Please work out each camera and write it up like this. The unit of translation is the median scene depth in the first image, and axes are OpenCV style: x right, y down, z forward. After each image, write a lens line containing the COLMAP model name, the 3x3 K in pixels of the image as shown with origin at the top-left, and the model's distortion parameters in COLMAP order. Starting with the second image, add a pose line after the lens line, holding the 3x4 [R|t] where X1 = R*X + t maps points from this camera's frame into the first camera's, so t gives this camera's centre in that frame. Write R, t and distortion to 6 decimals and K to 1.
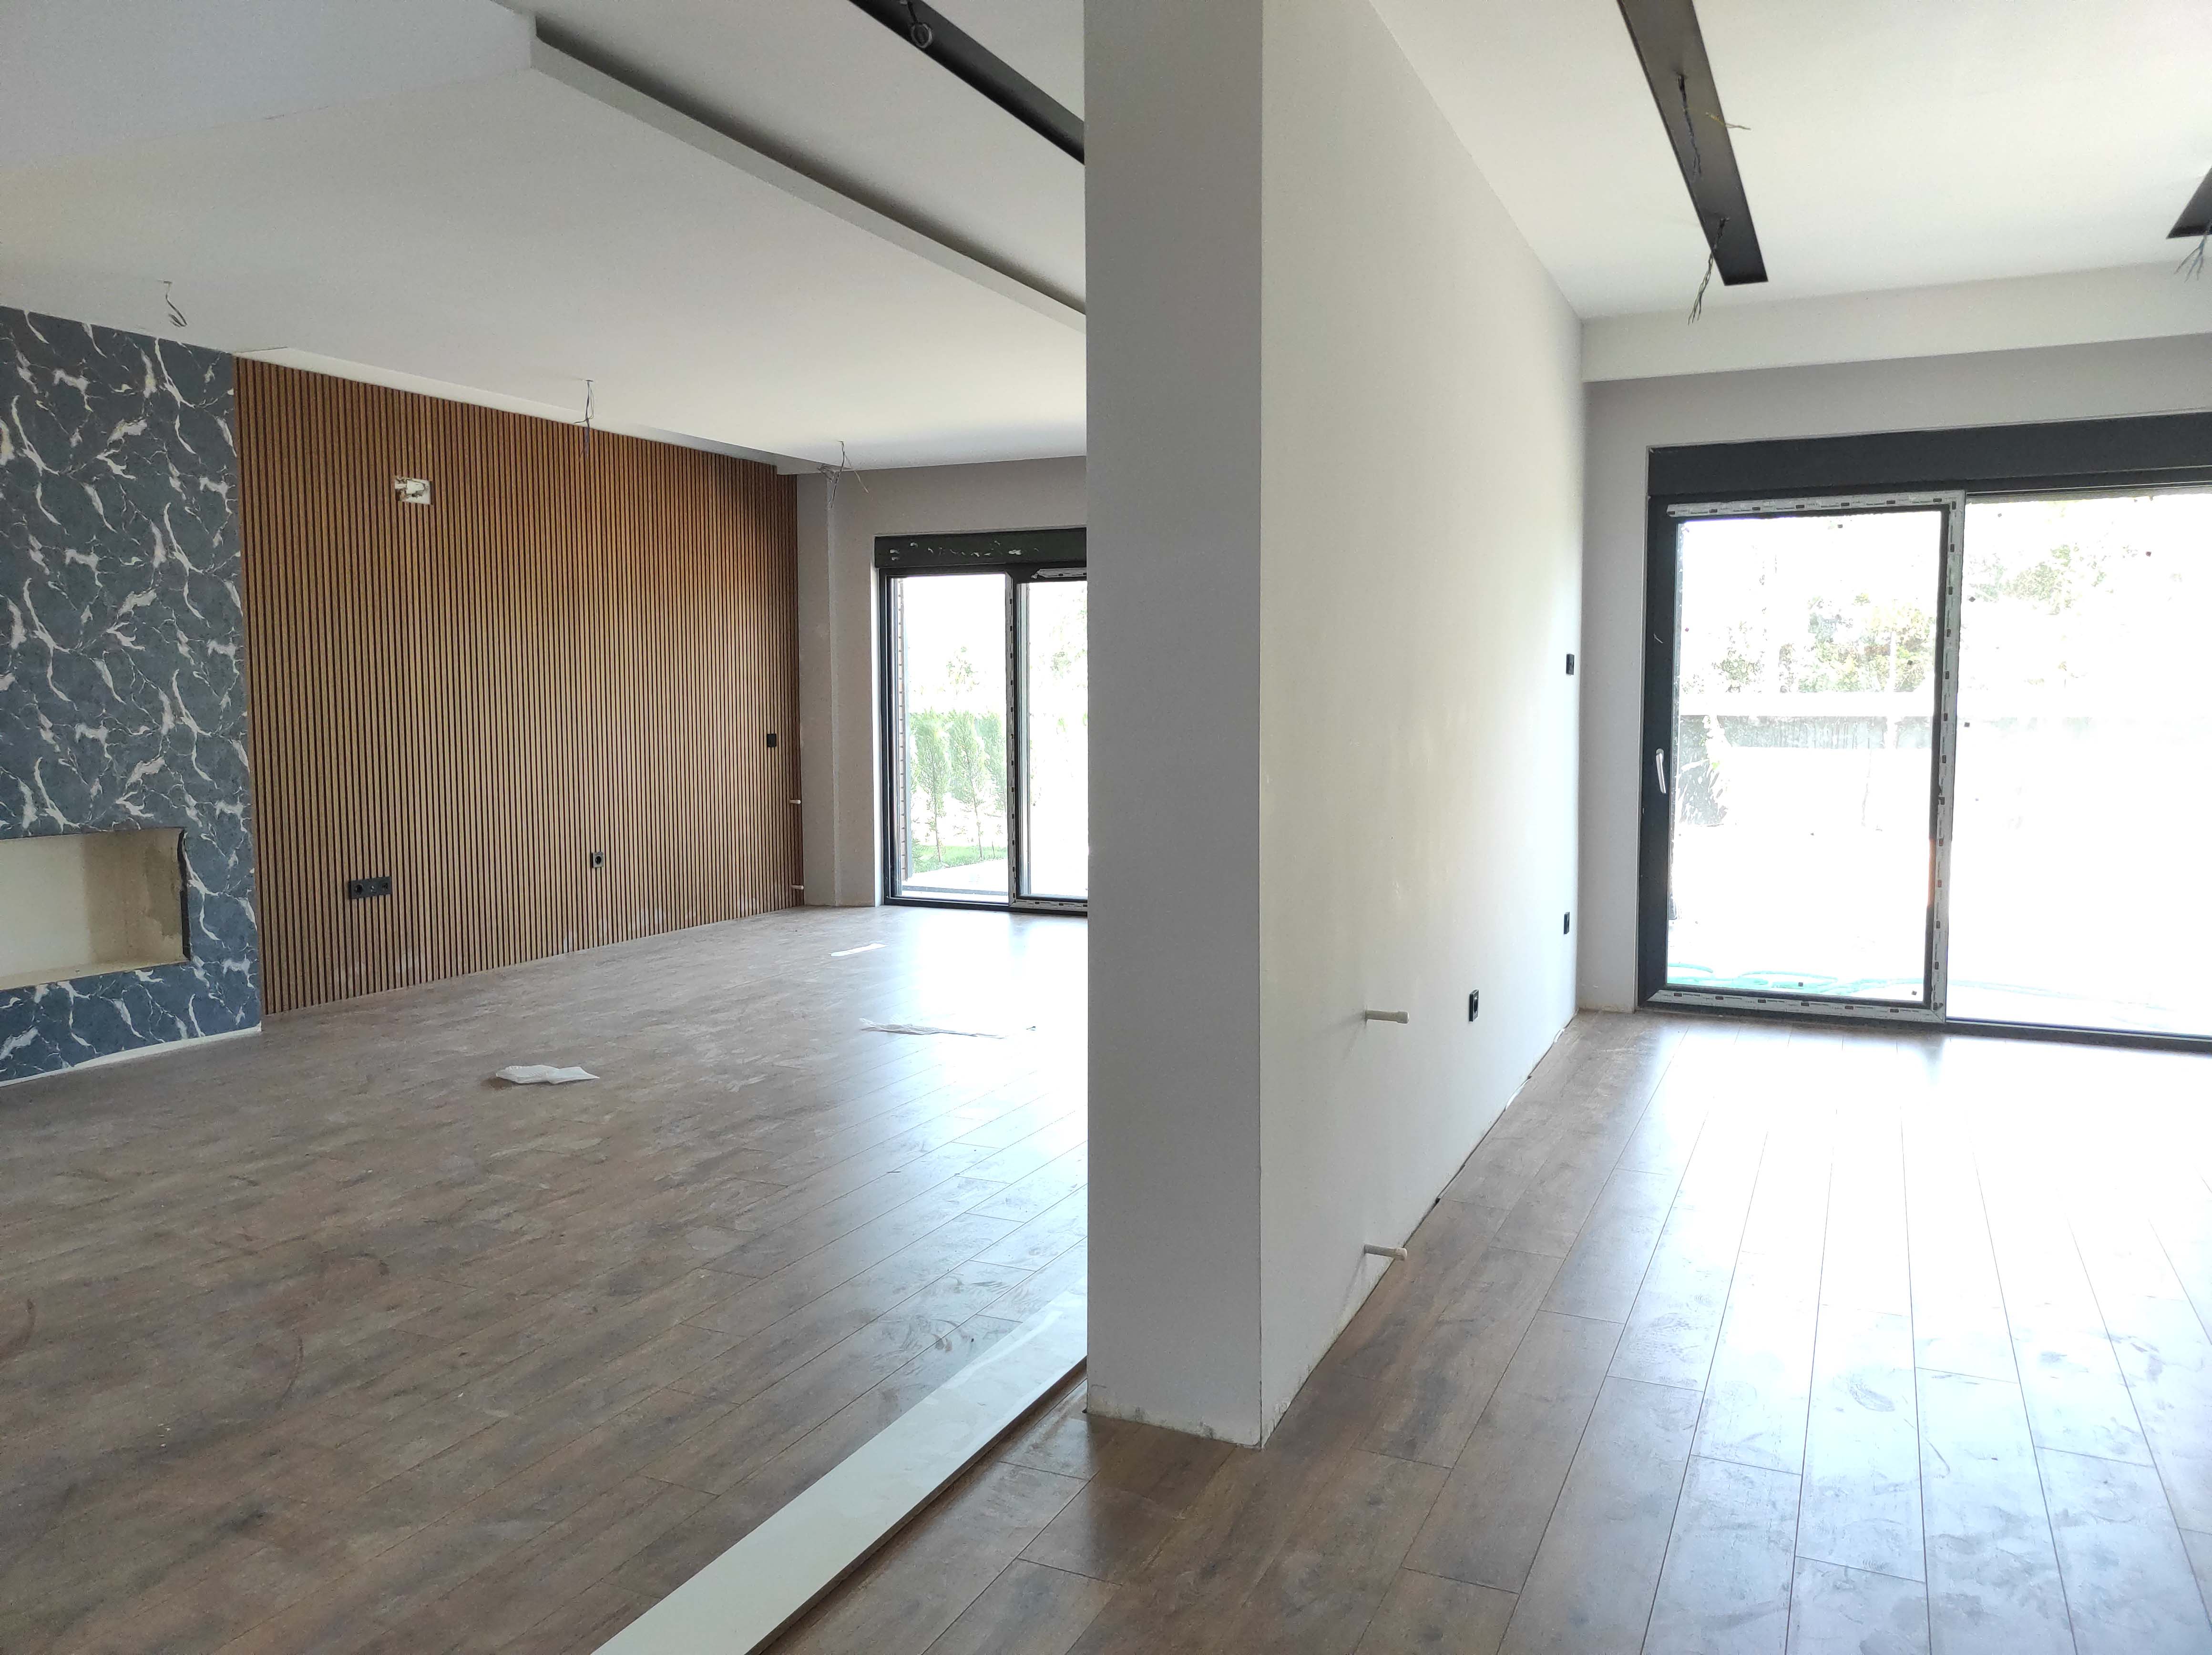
lens RADIAL K [[1630.1, 0, 1110.8], [0, 1630.1, 815.3], [0, 0, 1]] dist [0.052284, -0.045478]
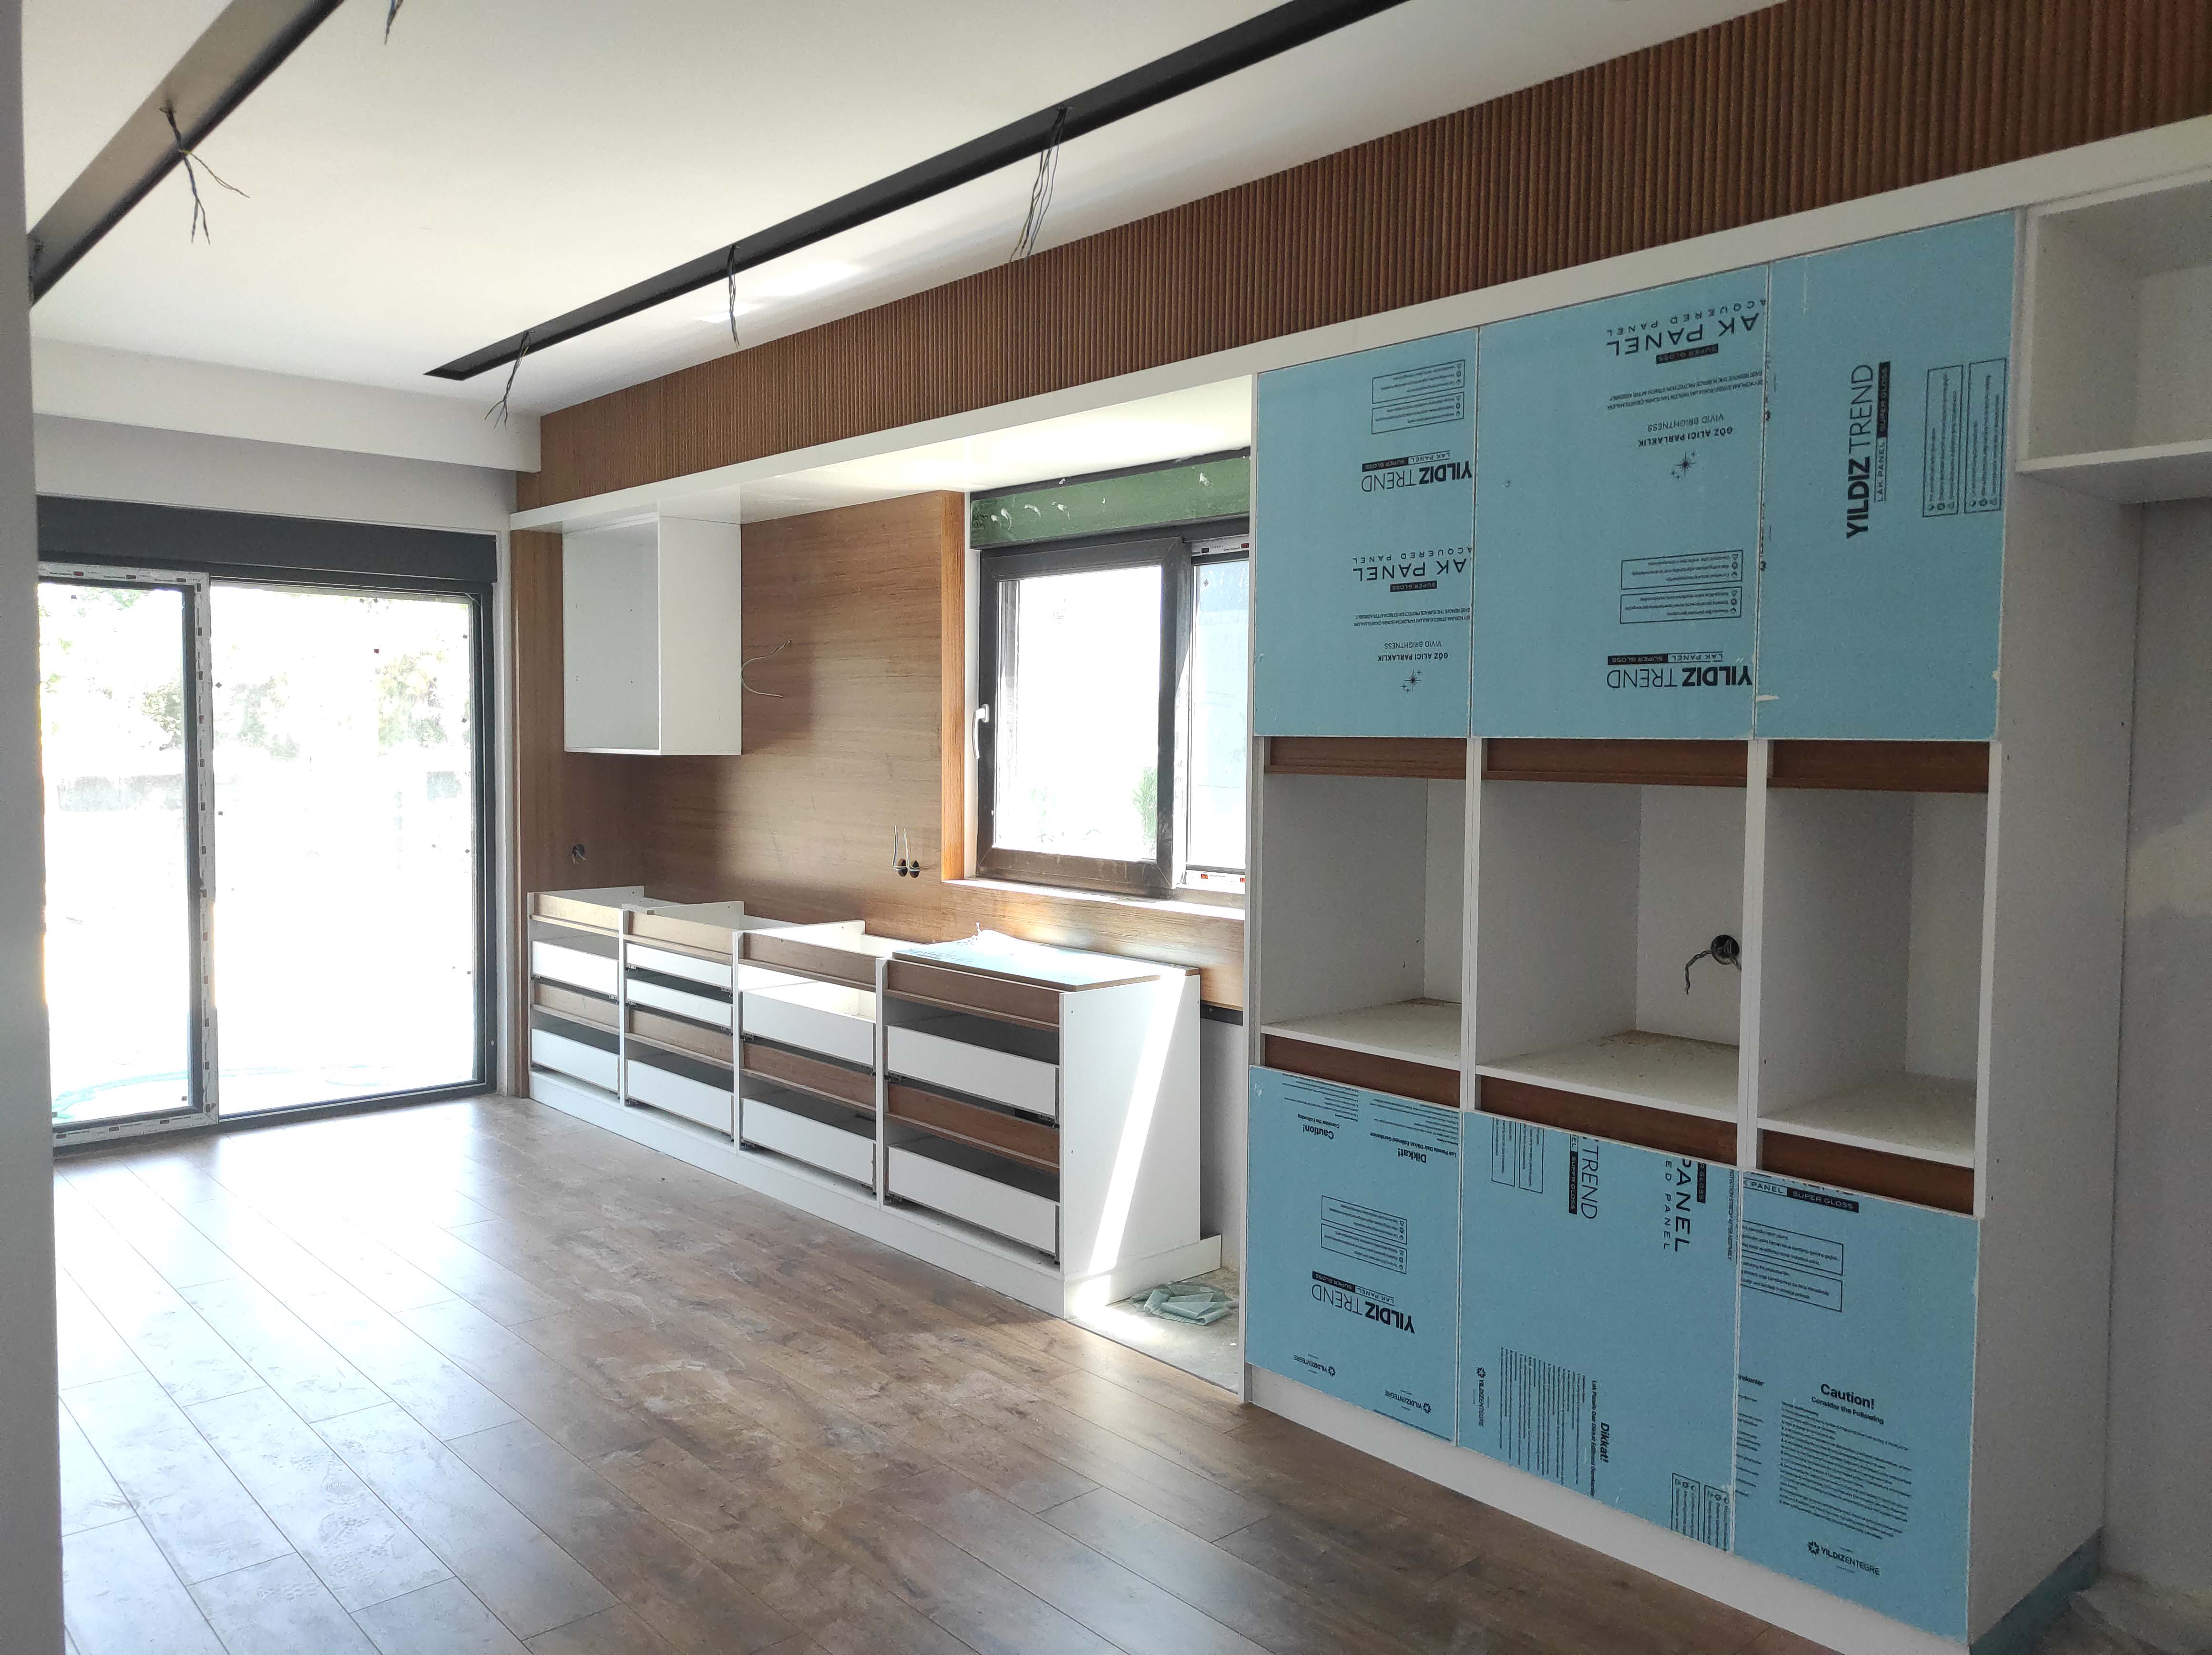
lens RADIAL K [[1630.1, 0, 1110.8], [0, 1630.1, 815.3], [0, 0, 1]] dist [0.052284, -0.045478]
pose [[0.391173, -0.039050, 0.919488, -0.172089], [0.062372, 0.997927, 0.015847, -0.036834], [-0.918201, 0.051152, 0.392798, 0.136641]]
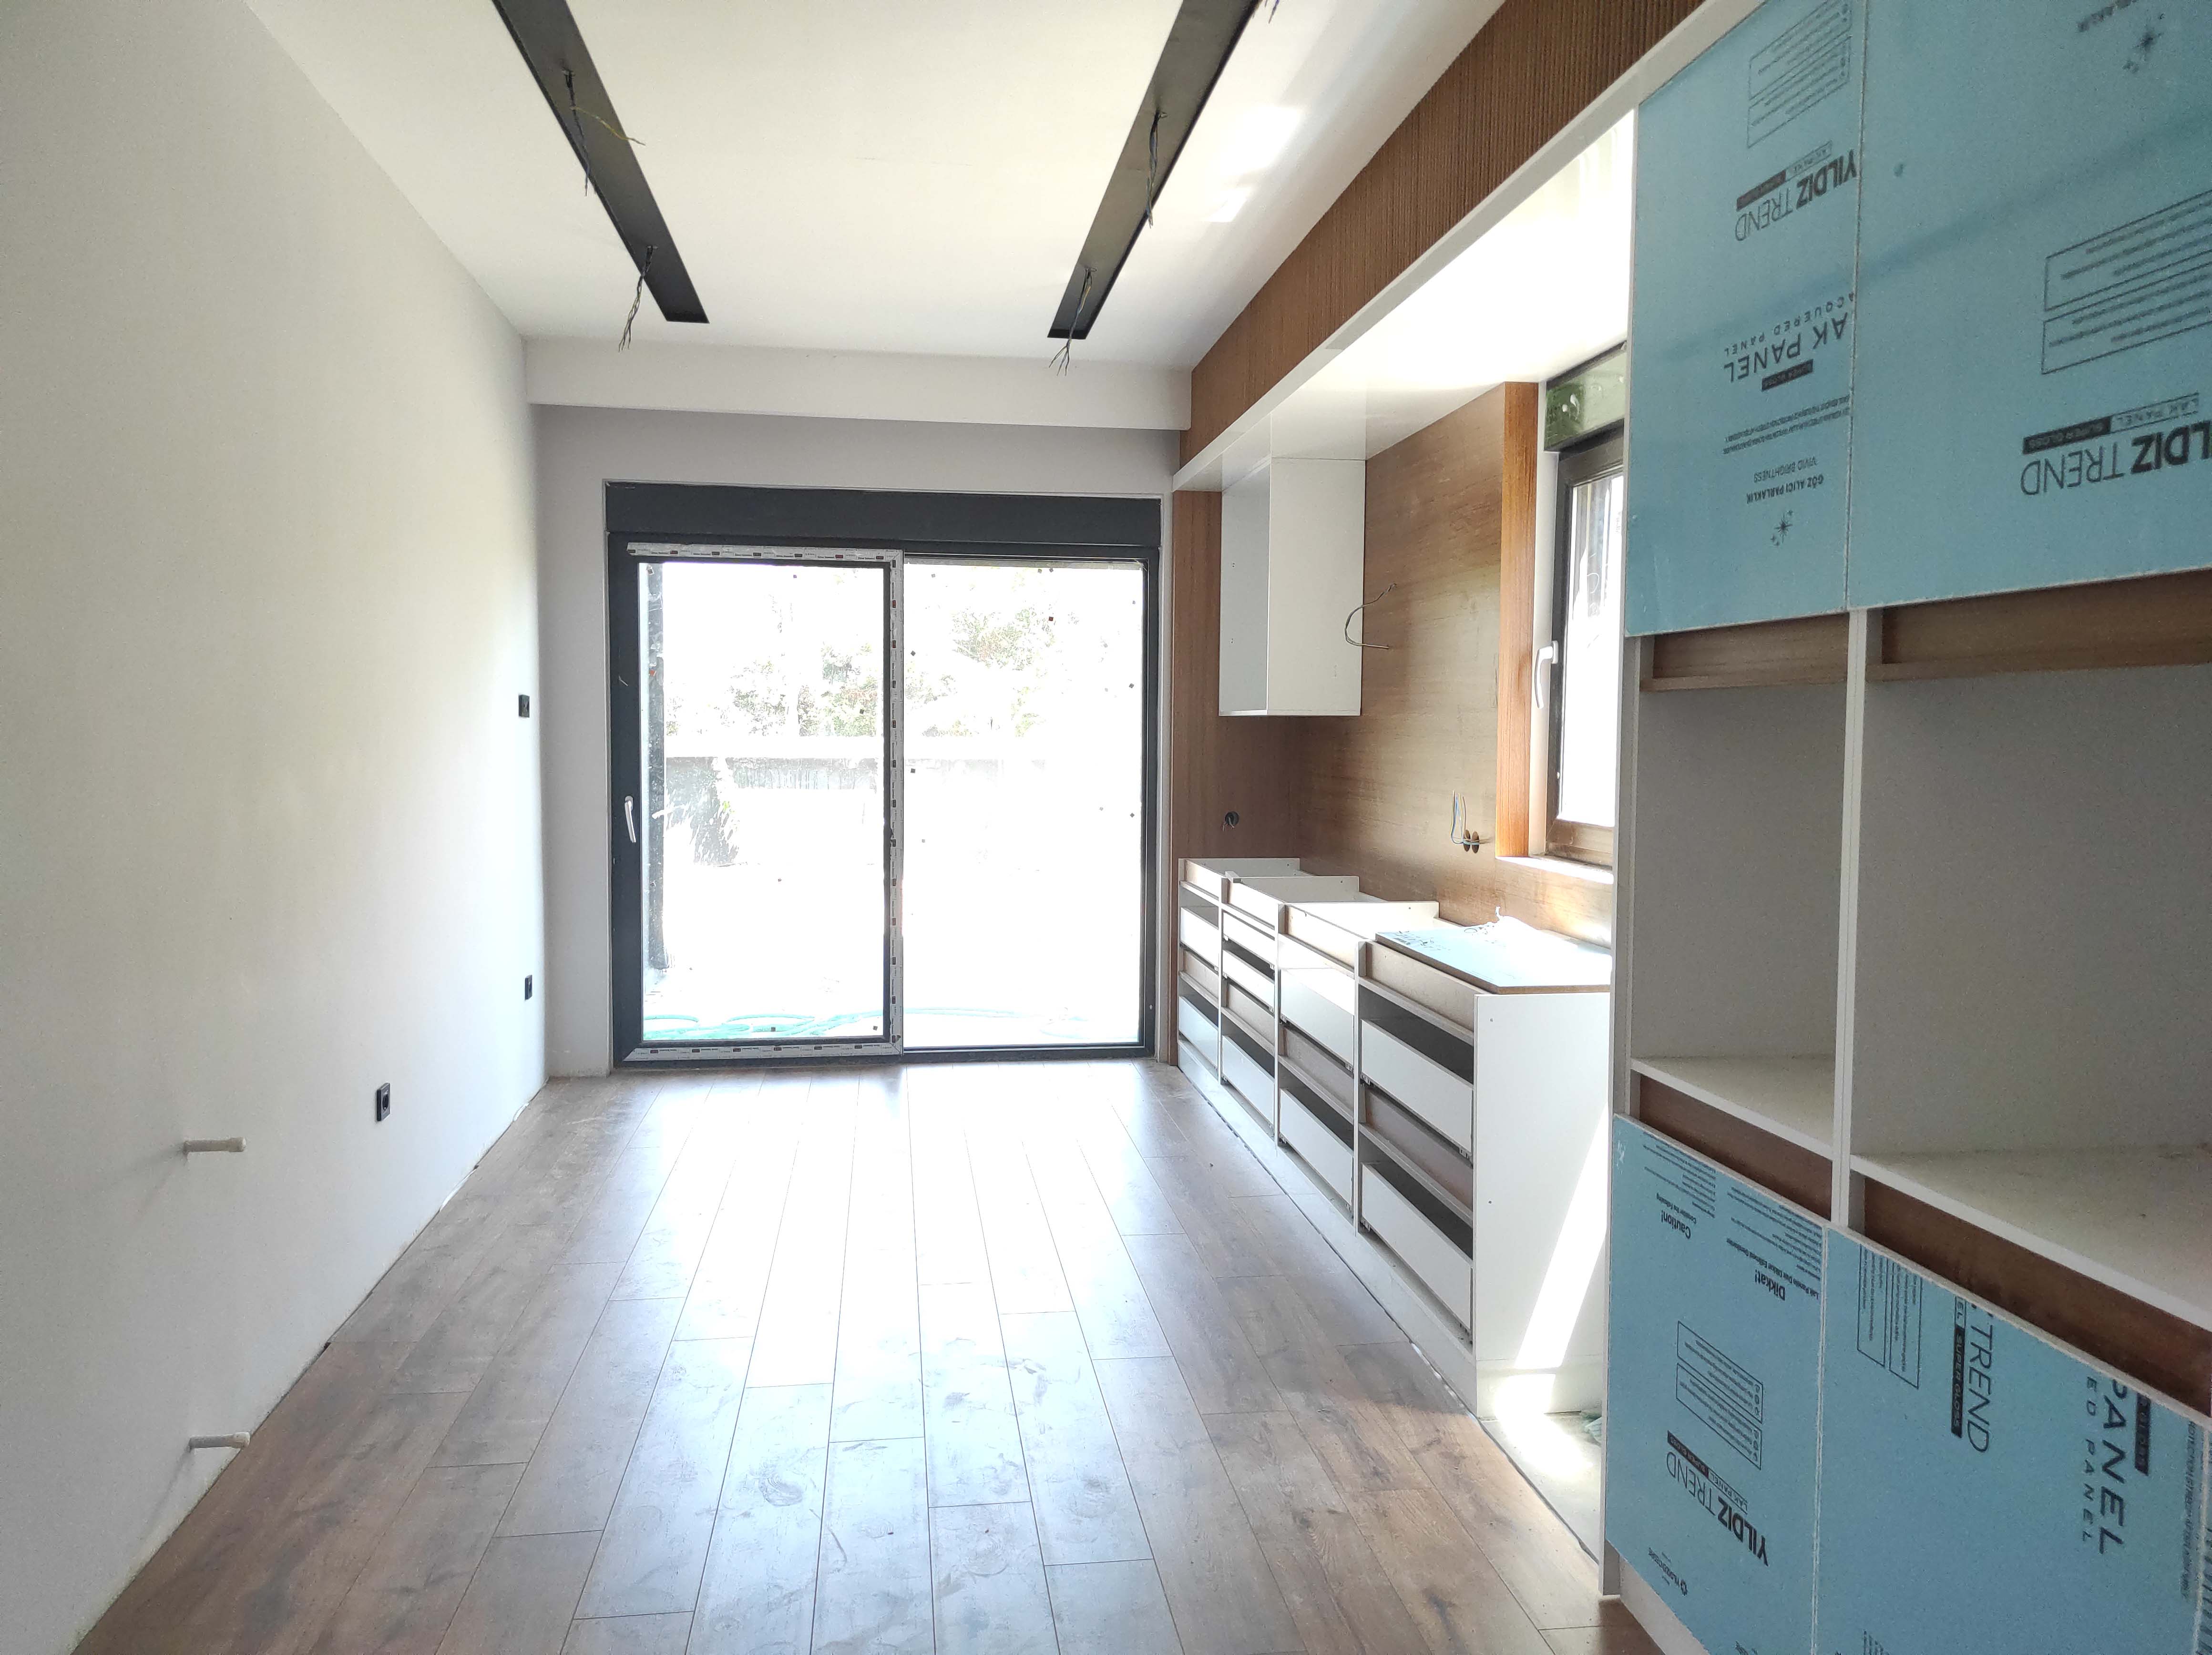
lens RADIAL K [[1630.1, 0, 1110.8], [0, 1630.1, 815.3], [0, 0, 1]] dist [0.052284, -0.045478]
pose [[0.841716, -0.018722, 0.539595, 0.059560], [0.031553, 0.999396, -0.014543, -0.006996], [-0.538997, 0.029267, 0.841799, 0.046873]]
